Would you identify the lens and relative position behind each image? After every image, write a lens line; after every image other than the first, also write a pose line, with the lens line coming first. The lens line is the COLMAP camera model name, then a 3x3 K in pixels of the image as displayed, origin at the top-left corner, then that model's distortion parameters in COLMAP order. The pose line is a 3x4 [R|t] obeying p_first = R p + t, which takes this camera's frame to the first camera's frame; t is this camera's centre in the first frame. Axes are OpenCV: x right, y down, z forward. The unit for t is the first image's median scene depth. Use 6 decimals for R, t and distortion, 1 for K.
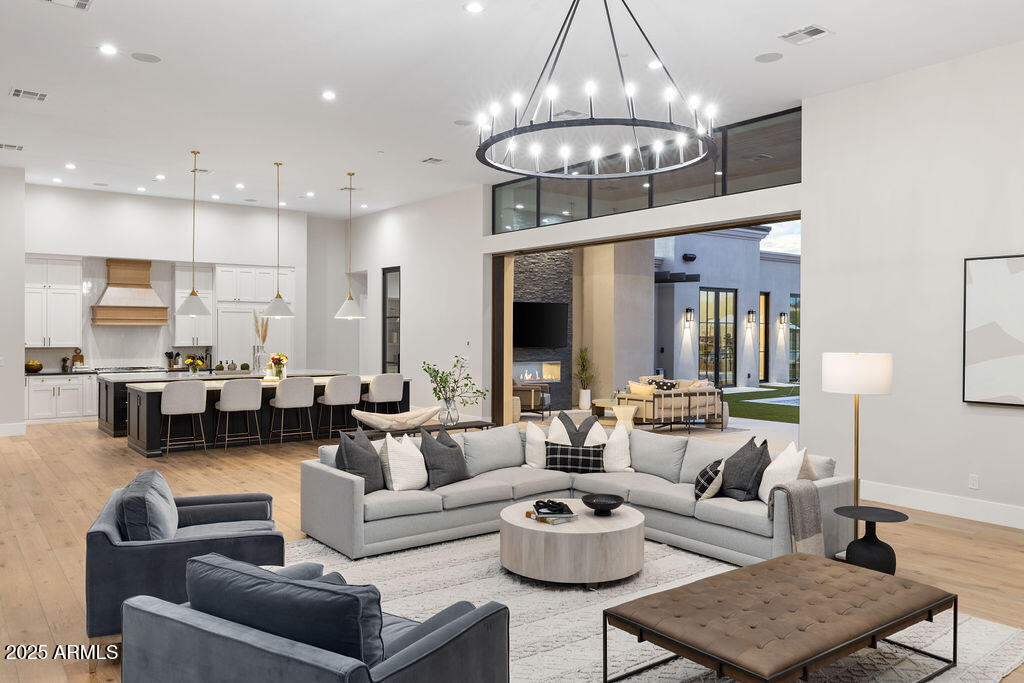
lens RADIAL K [[787.6, 0, 512.0], [0, 787.6, 341.5], [0, 0, 1]] dist [0.000537, -0.000014]
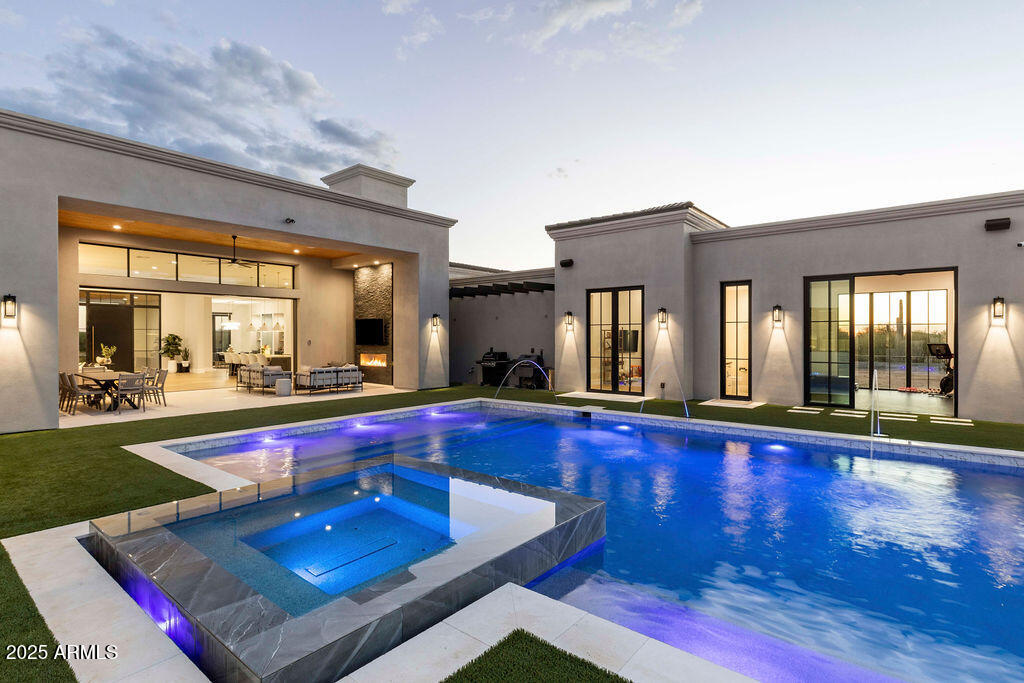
lens RADIAL K [[508.9, 0, 512.0], [0, 508.9, 341.5], [0, 0, 1]] dist [-0.002089, -0.000275]
pose [[0.241077, 0.000555, -0.970506, 1.026983], [-0.008409, 0.999963, -0.001517, -0.002039], [0.970470, 0.008526, 0.241073, 0.921736]]
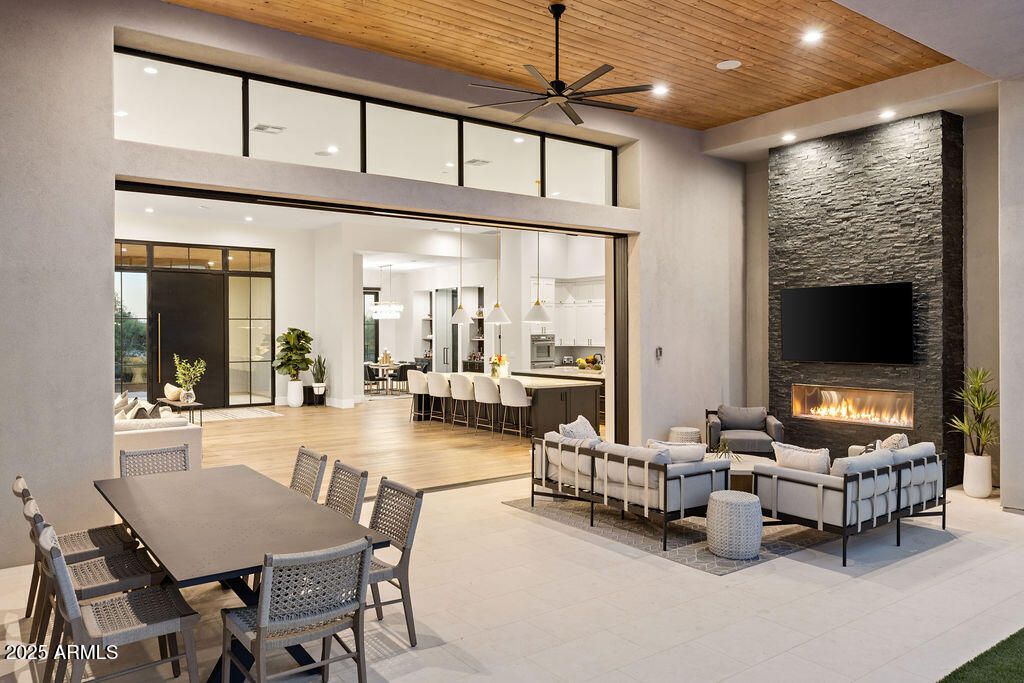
lens RADIAL K [[735.9, 0, 512.0], [0, 735.9, 341.5], [0, 0, 1]] dist [-0.031325, -0.000219]
pose [[-0.002348, 0.009962, -0.999948, 0.505172], [-0.008931, 0.999910, 0.009982, -0.010550], [0.999957, 0.008954, -0.002259, 0.677411]]
